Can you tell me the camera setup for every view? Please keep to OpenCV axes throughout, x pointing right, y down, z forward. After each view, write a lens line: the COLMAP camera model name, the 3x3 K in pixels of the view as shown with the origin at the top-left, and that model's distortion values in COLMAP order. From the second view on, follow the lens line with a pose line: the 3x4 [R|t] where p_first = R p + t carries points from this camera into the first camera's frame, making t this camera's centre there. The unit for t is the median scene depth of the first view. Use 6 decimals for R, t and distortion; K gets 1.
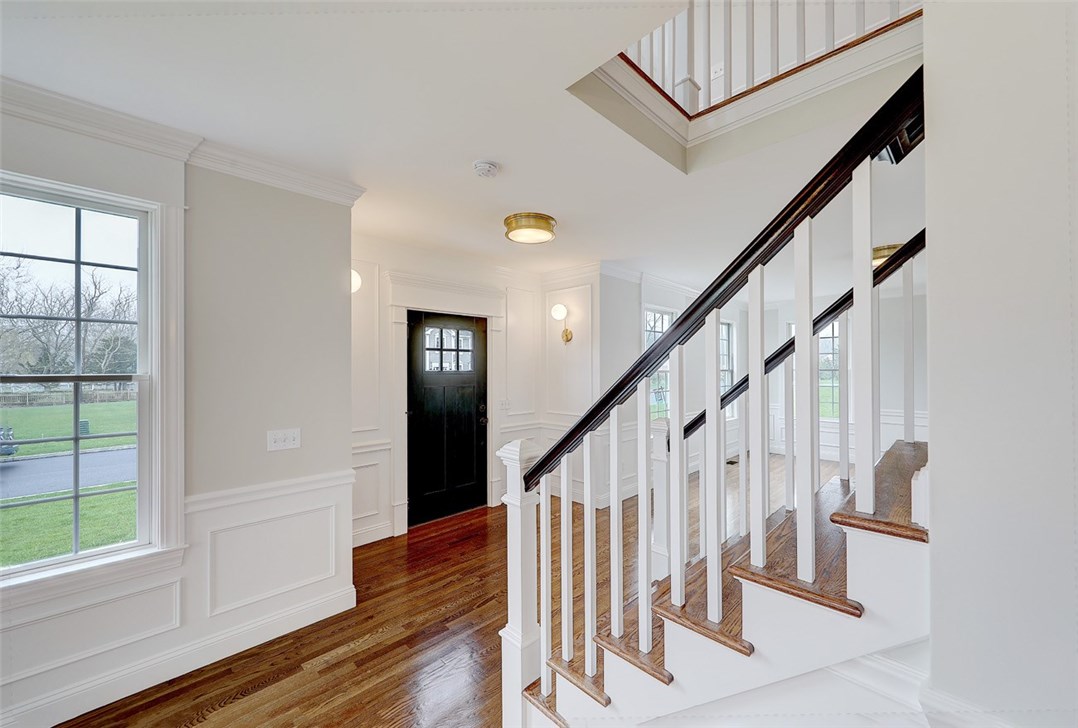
lens RADIAL K [[409.3, 0, 534.6], [0, 409.3, 364.1], [0, 0, 1]] dist [0.000830, -0.000017]
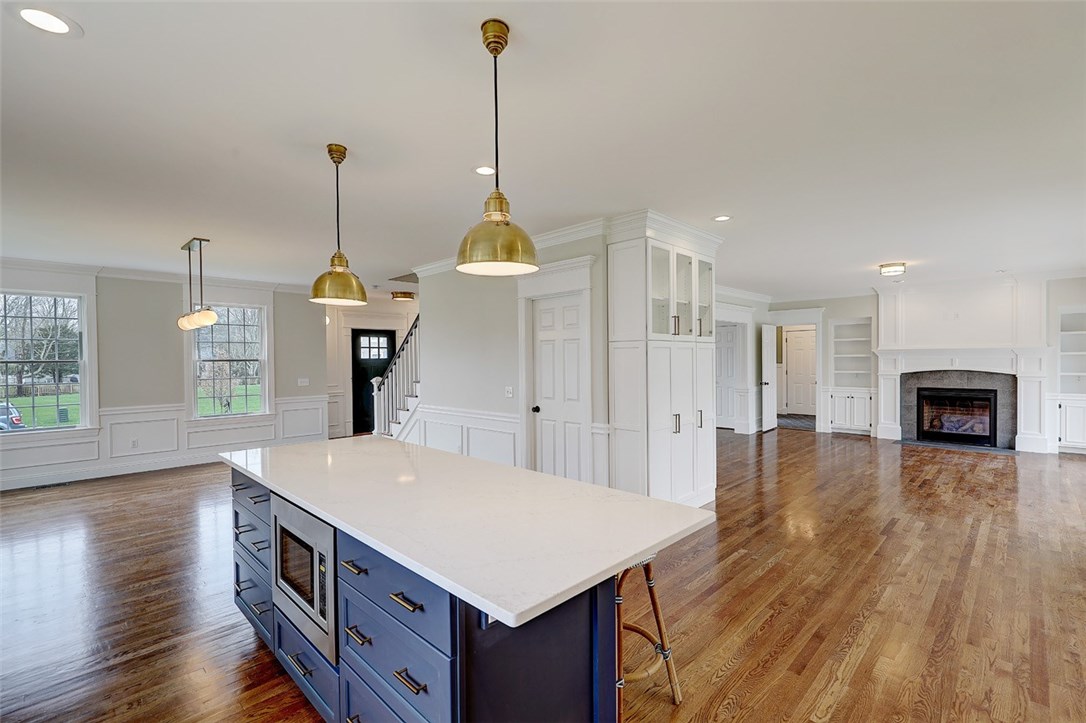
lens RADIAL K [[492.6, 0, 547.1], [0, 492.6, 359.3], [0, 0, 1]] dist [0.001671, 0.000094]
pose [[0.999359, -0.003205, 0.035644, 0.543821], [0.002758, 0.999917, 0.012597, -0.006088], [-0.035681, -0.012491, 0.999285, -1.413977]]
